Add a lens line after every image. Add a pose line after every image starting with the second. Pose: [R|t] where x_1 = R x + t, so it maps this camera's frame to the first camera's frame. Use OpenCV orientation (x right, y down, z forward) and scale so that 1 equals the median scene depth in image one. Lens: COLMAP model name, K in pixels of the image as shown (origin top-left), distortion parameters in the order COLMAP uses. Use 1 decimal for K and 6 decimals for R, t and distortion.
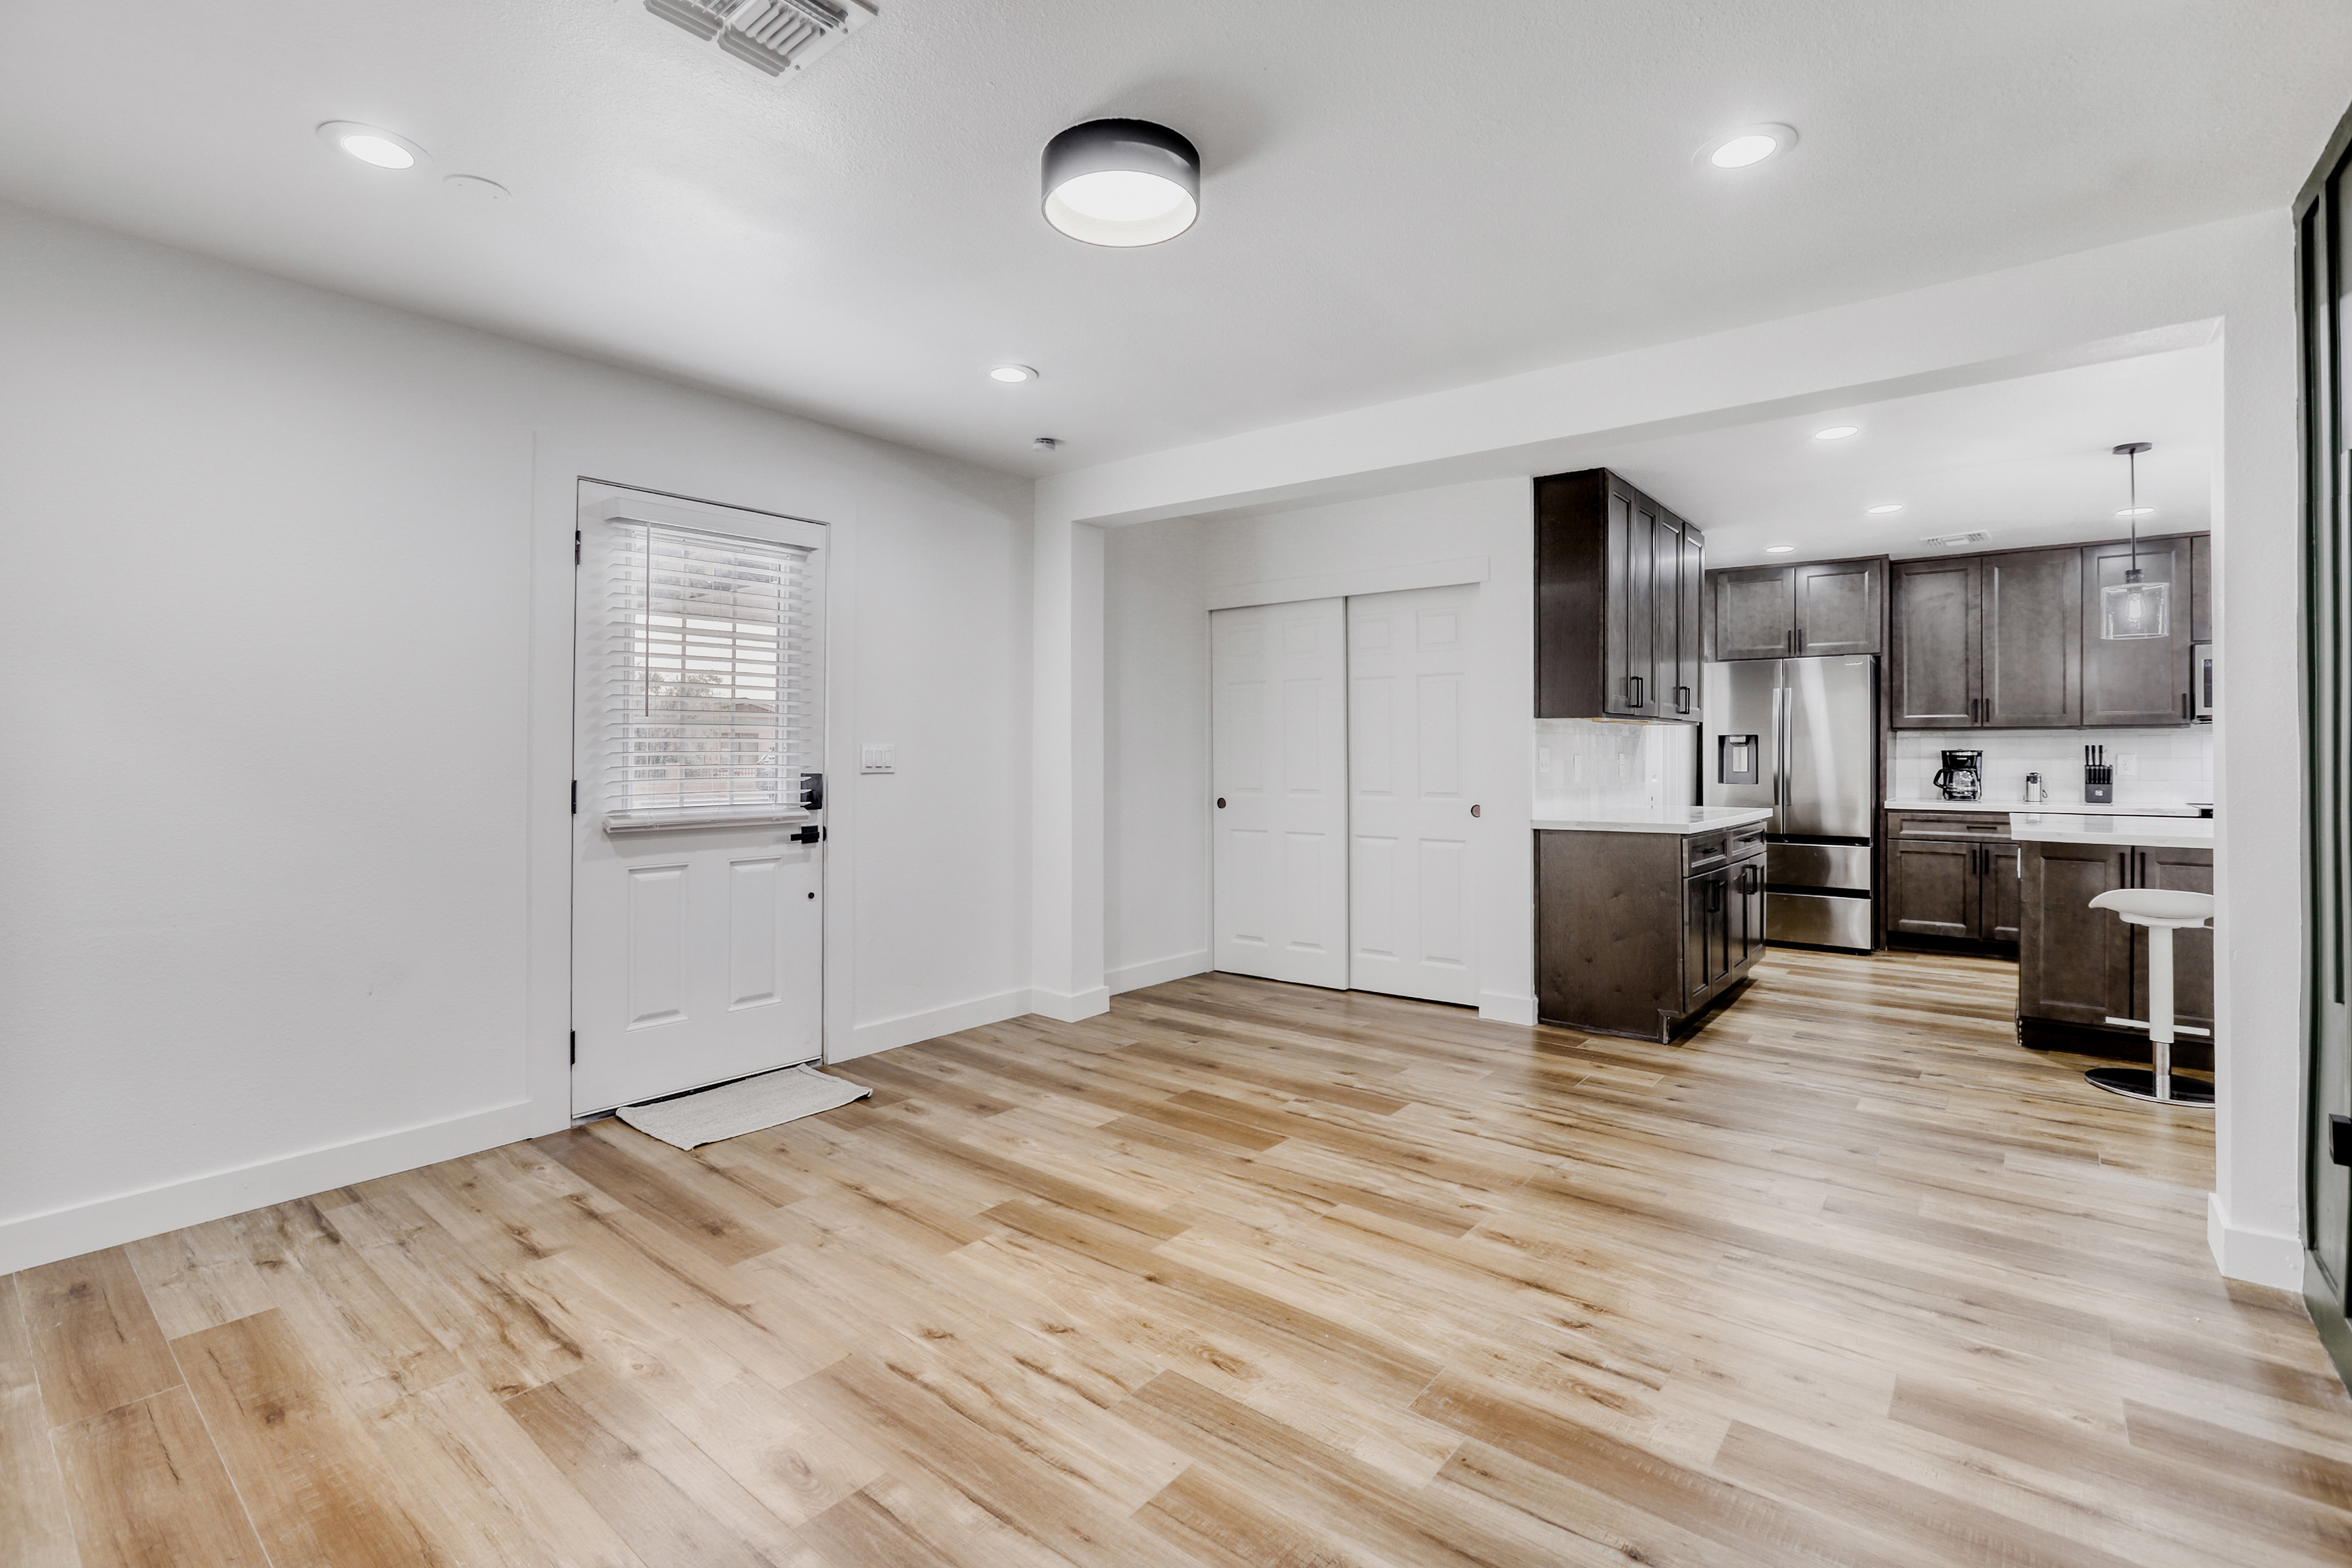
lens RADIAL K [[1078.8, 0, 1143.1], [0, 1078.8, 778.2], [0, 0, 1]] dist [-0.031212, 0.014388]
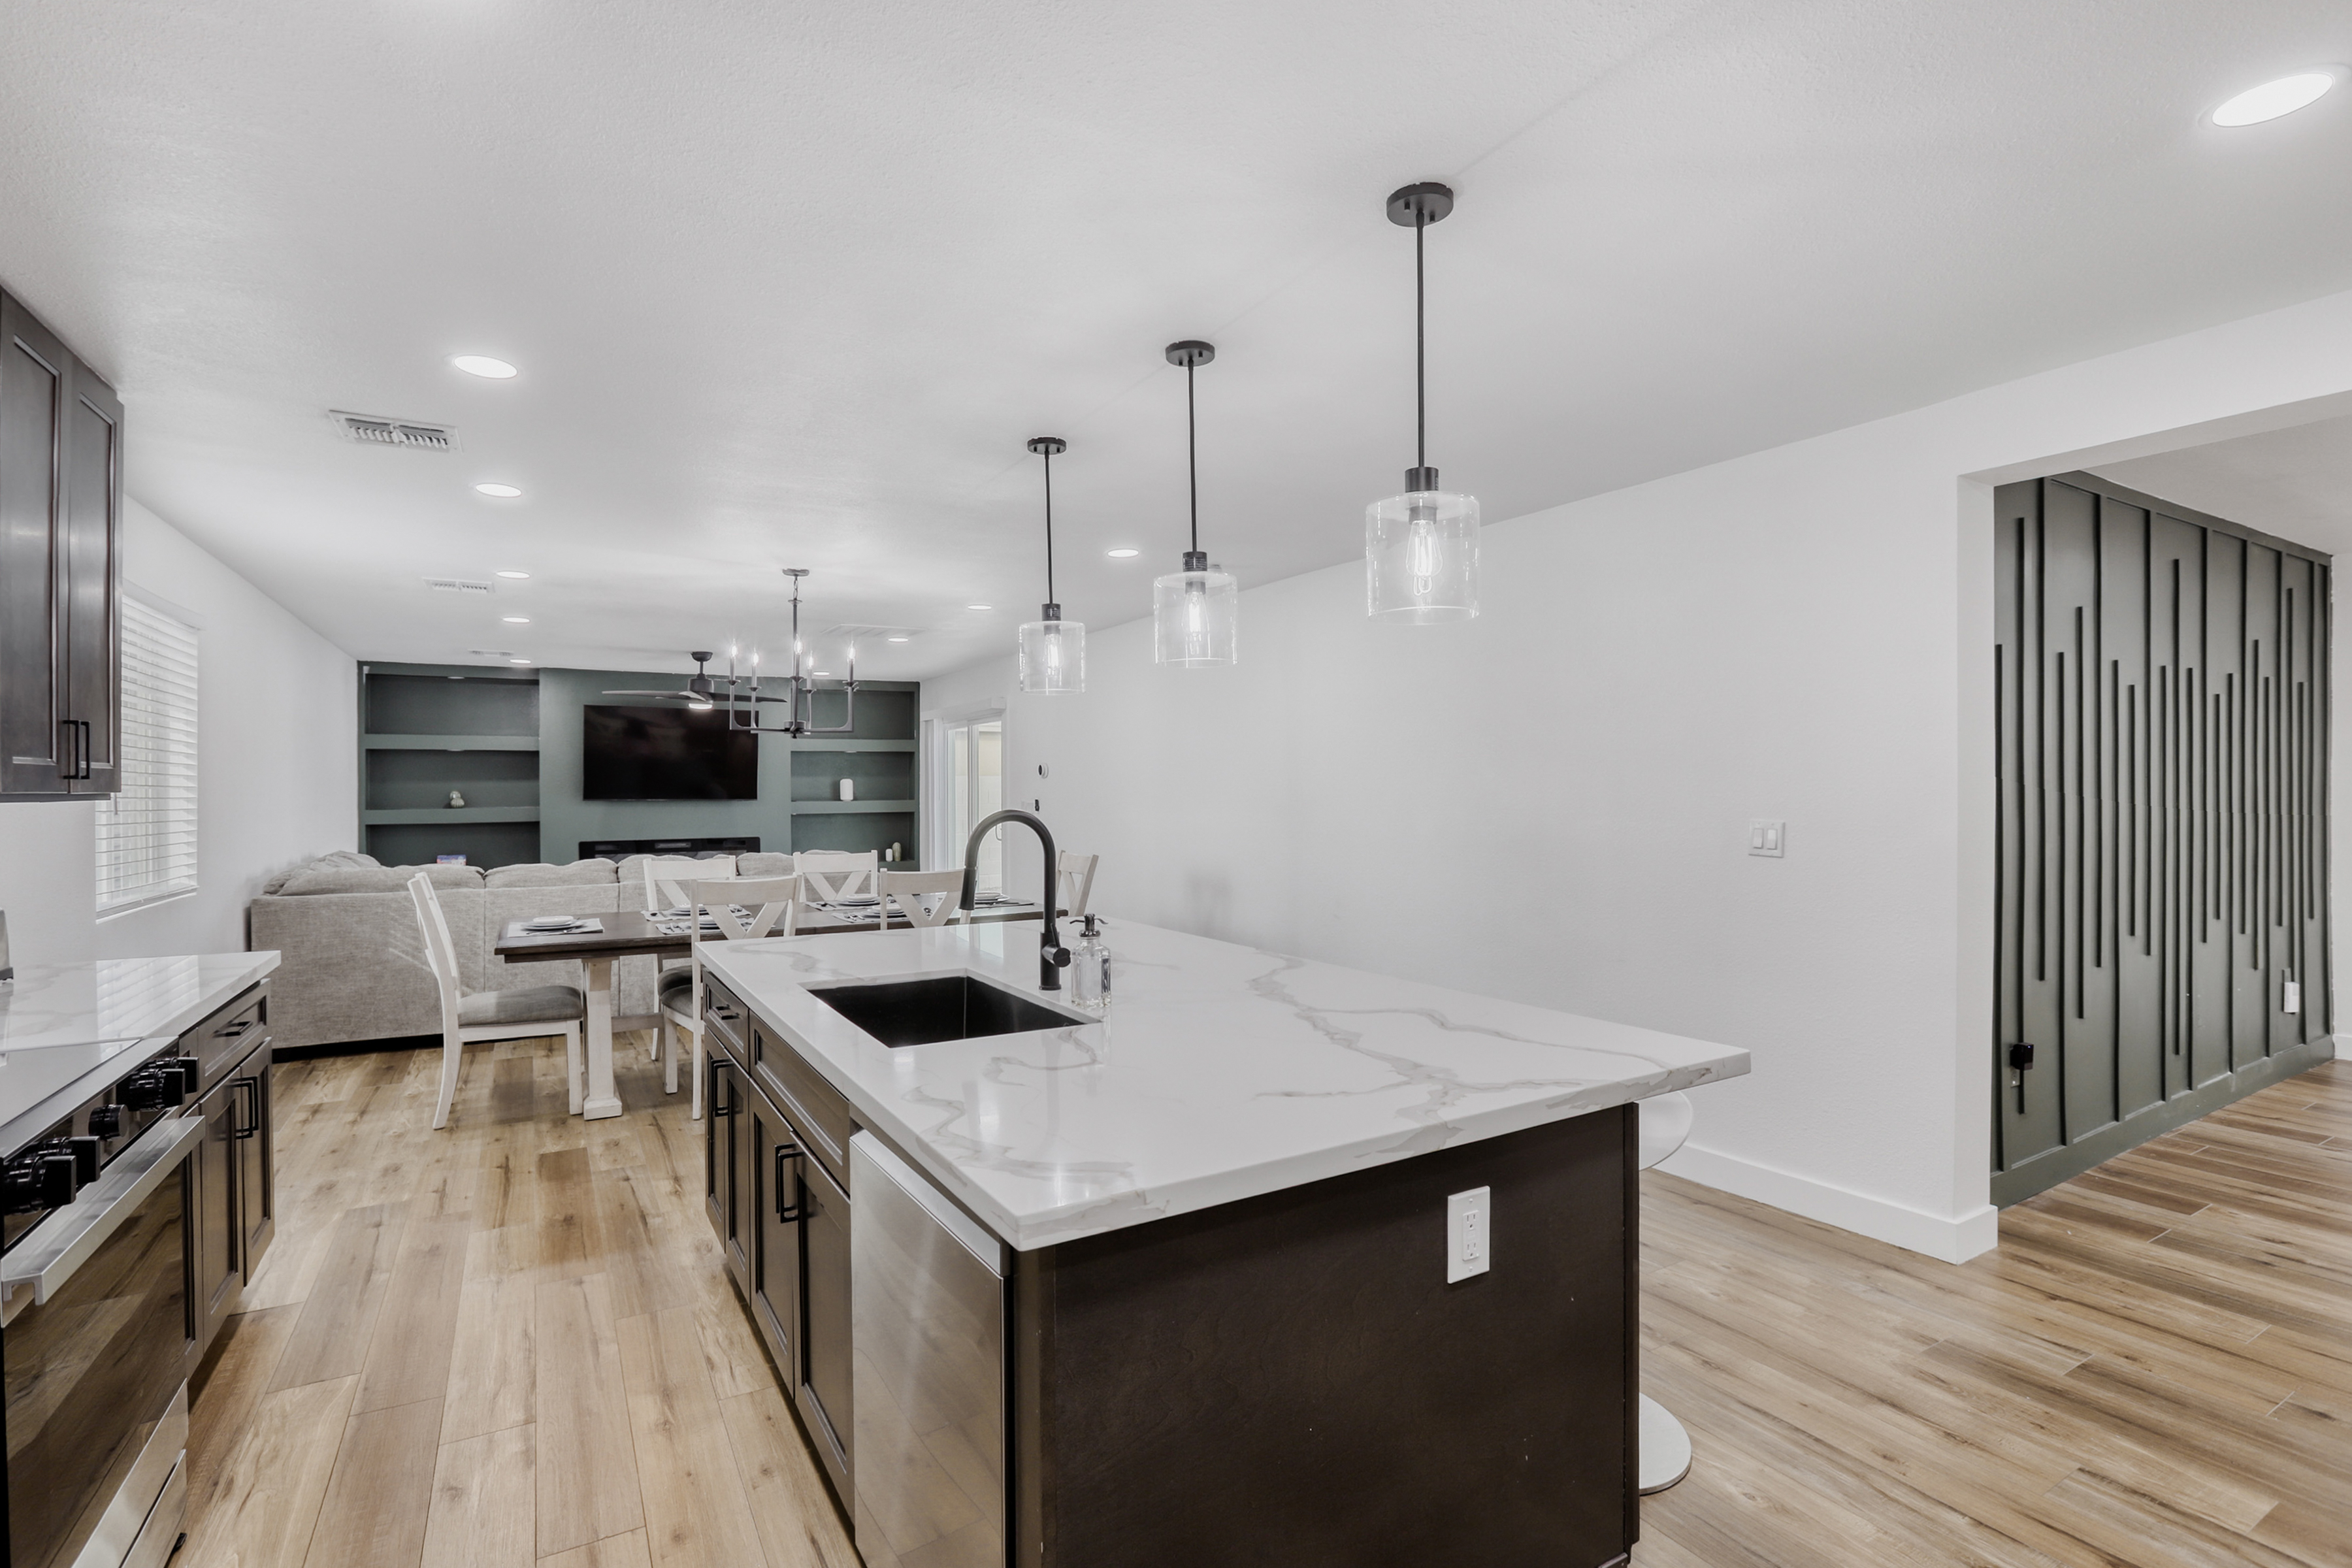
lens RADIAL K [[1088.8, 0, 1155.7], [0, 1088.8, 795.9], [0, 0, 1]] dist [-0.036228, 0.014691]
pose [[-0.937800, 0.002885, 0.347164, 0.587875], [0.014696, 0.999399, 0.031393, -0.047267], [-0.346864, 0.034542, -0.937279, 0.980192]]
